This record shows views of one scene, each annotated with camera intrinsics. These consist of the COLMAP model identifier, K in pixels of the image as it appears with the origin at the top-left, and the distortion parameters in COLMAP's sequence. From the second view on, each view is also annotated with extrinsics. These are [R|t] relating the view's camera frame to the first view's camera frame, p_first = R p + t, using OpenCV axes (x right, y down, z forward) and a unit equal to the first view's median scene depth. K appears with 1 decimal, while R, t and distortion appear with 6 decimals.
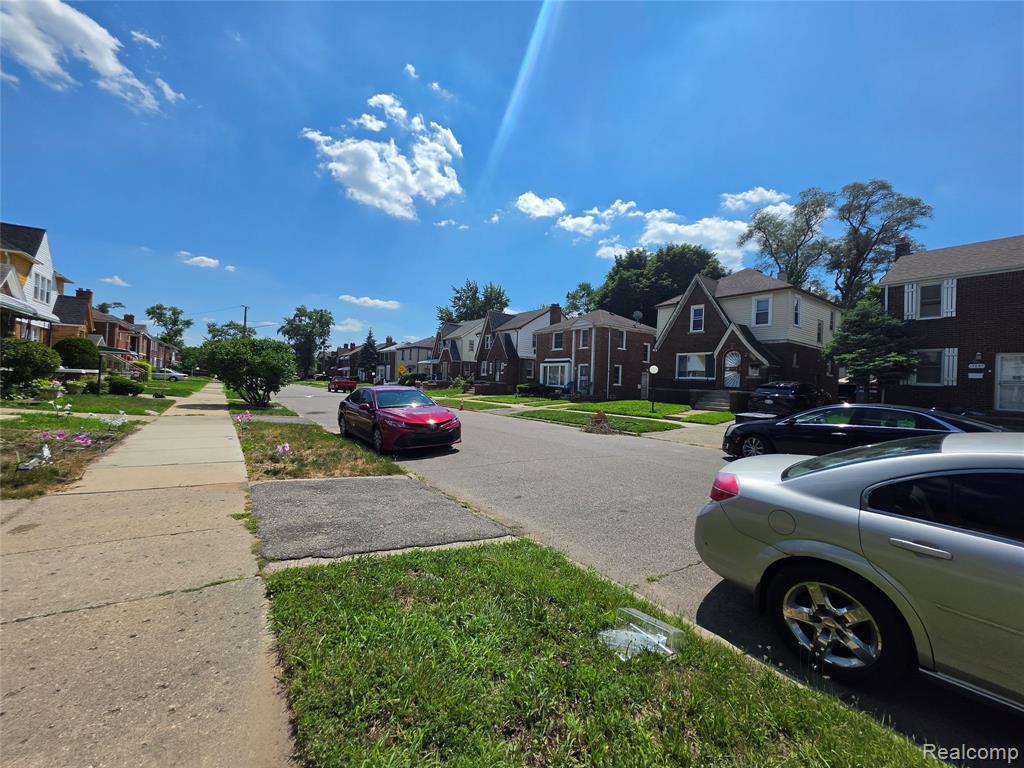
lens RADIAL K [[409.6, 0, 519.2], [0, 409.6, 378.9], [0, 0, 1]] dist [-0.006858, -0.000270]
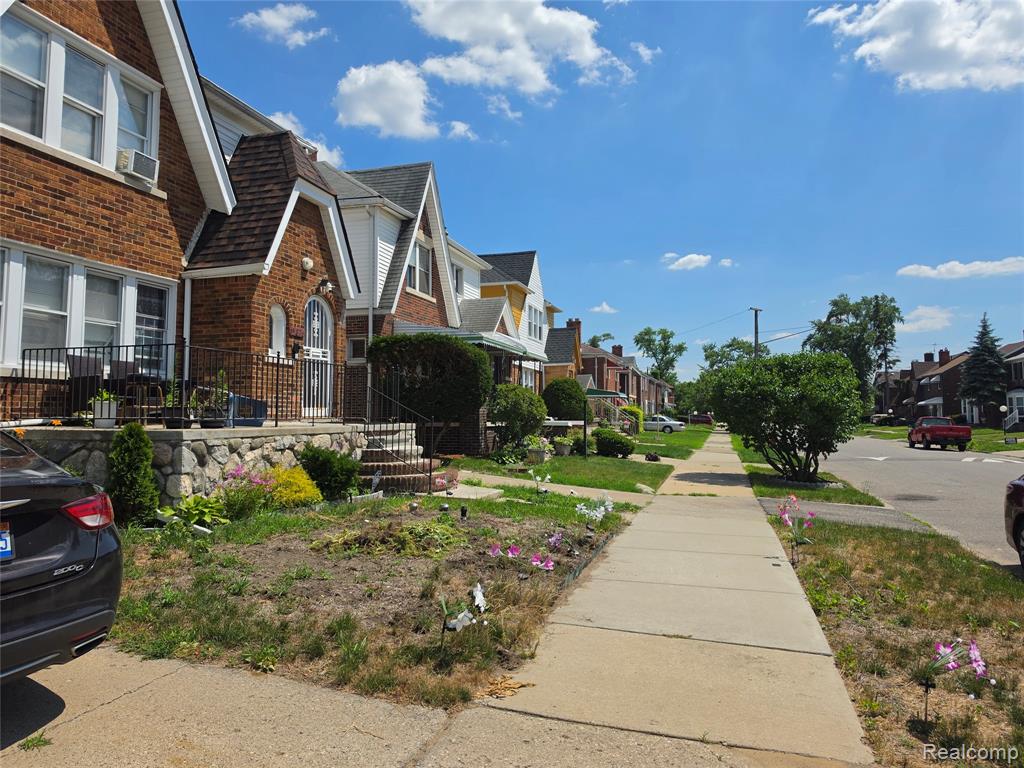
lens RADIAL K [[709.8, 0, 512.0], [0, 709.8, 384.0], [0, 0, 1]] dist [0.092587, -0.139909]
pose [[0.607306, -0.073846, -0.791029, -0.079722], [0.031828, 0.997133, -0.068652, -0.003626], [0.793830, 0.016516, 0.607915, 0.091665]]
